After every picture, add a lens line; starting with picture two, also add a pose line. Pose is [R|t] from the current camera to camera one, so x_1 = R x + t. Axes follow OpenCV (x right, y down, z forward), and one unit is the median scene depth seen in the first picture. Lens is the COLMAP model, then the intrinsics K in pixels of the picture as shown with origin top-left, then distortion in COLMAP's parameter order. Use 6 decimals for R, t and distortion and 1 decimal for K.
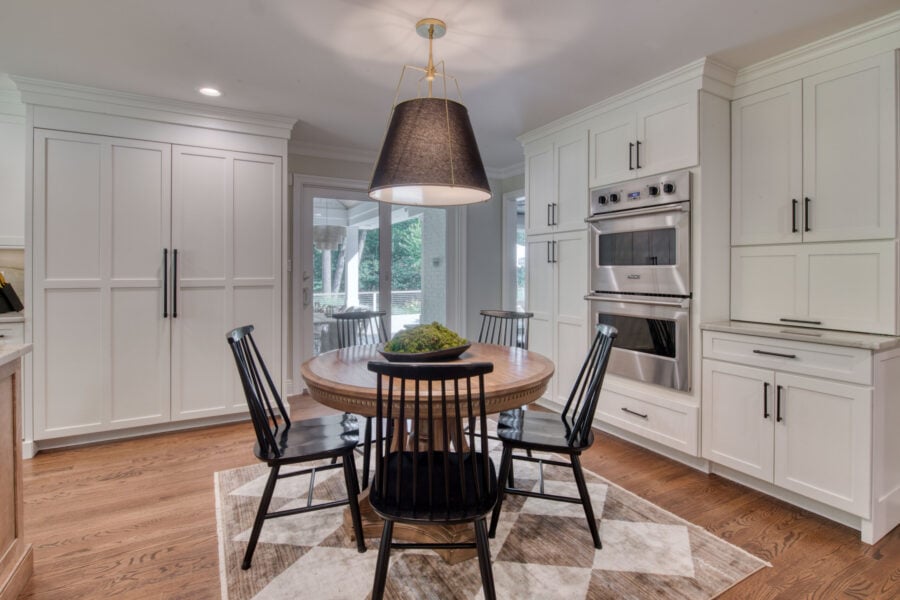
lens RADIAL K [[431.7, 0, 442.6], [0, 431.7, 269.8], [0, 0, 1]] dist [0.004059, -0.002551]
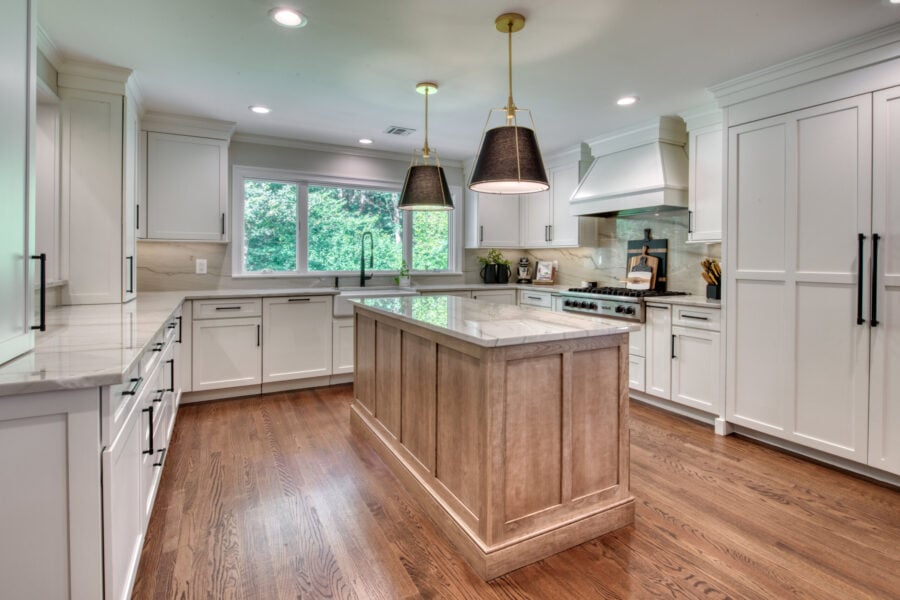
lens RADIAL K [[438.9, 0, 452.2], [0, 438.9, 263.0], [0, 0, 1]] dist [-0.007472, -0.000765]
pose [[0.010923, 0.005386, -0.999926, 0.126887], [-0.004923, 0.999974, 0.005333, 0.002430], [0.999928, 0.004864, 0.010949, 0.310270]]
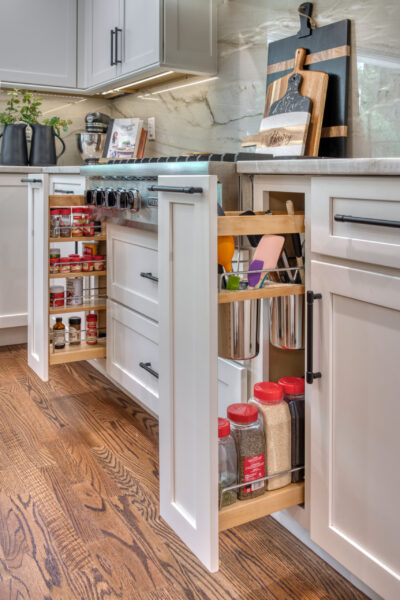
lens RADIAL K [[573.8, 0, 199.4], [0, 573.8, 166.1], [0, 0, 1]] dist [-0.020744, 0.000000]
pose [[0.049655, -0.013871, -0.998670, -0.652565], [-0.006312, 0.999879, -0.014201, 0.115795], [0.998746, 0.007009, 0.049561, 0.831419]]
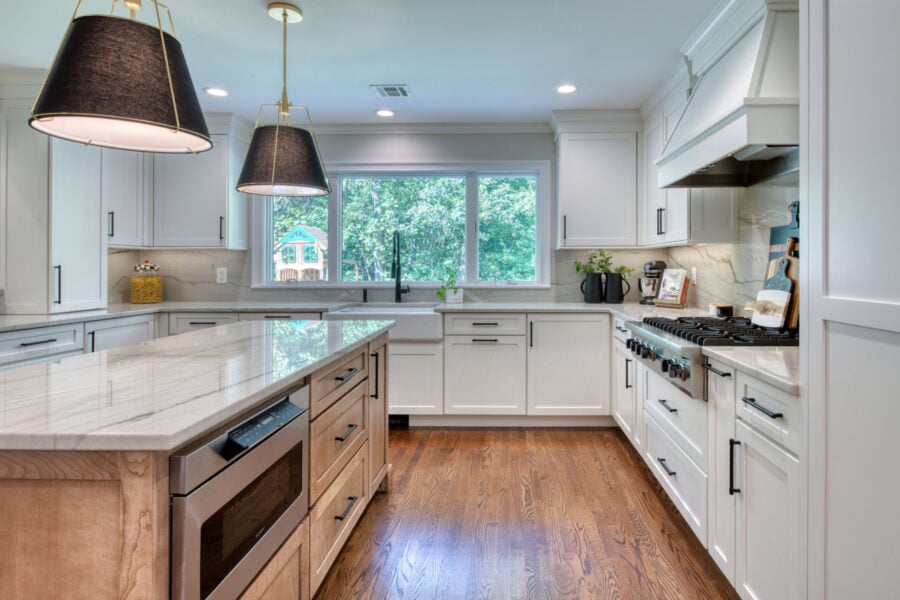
lens RADIAL K [[500.4, 0, 498.8], [0, 500.4, 263.4], [0, 0, 1]] dist [-0.001621, -0.003088]
pose [[-0.481872, -0.004838, -0.876228, -0.413405], [-0.000183, 0.999985, -0.005421, -0.003100], [0.876241, -0.002452, -0.481866, 0.976477]]
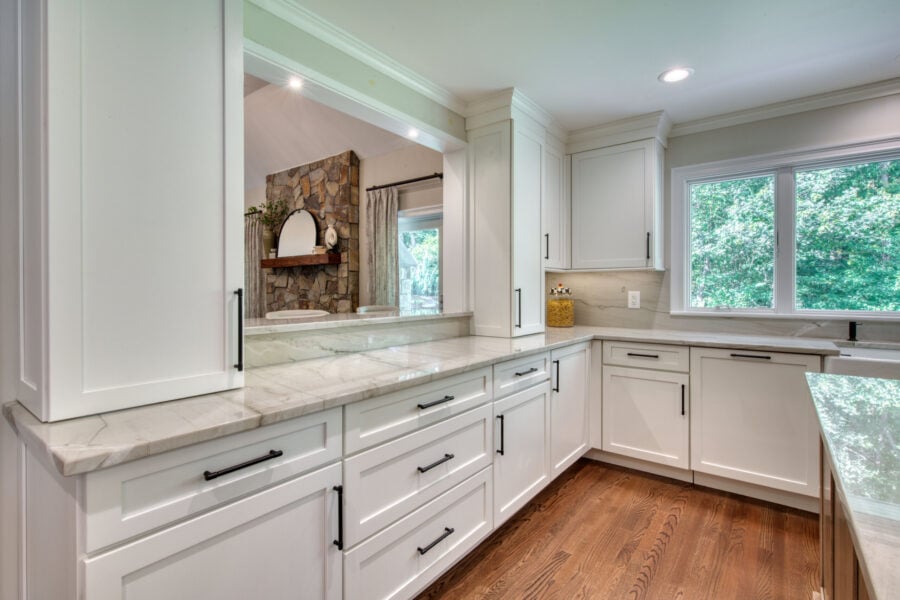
lens RADIAL K [[431.7, 0, 453.2], [0, 431.7, 290.2], [0, 0, 1]] dist [0.004059, -0.002551]
pose [[-0.906250, 0.000284, -0.422742, -0.384584], [-0.000678, 0.999998, 0.002126, -0.003101], [0.422742, 0.002214, -0.906247, 0.365002]]
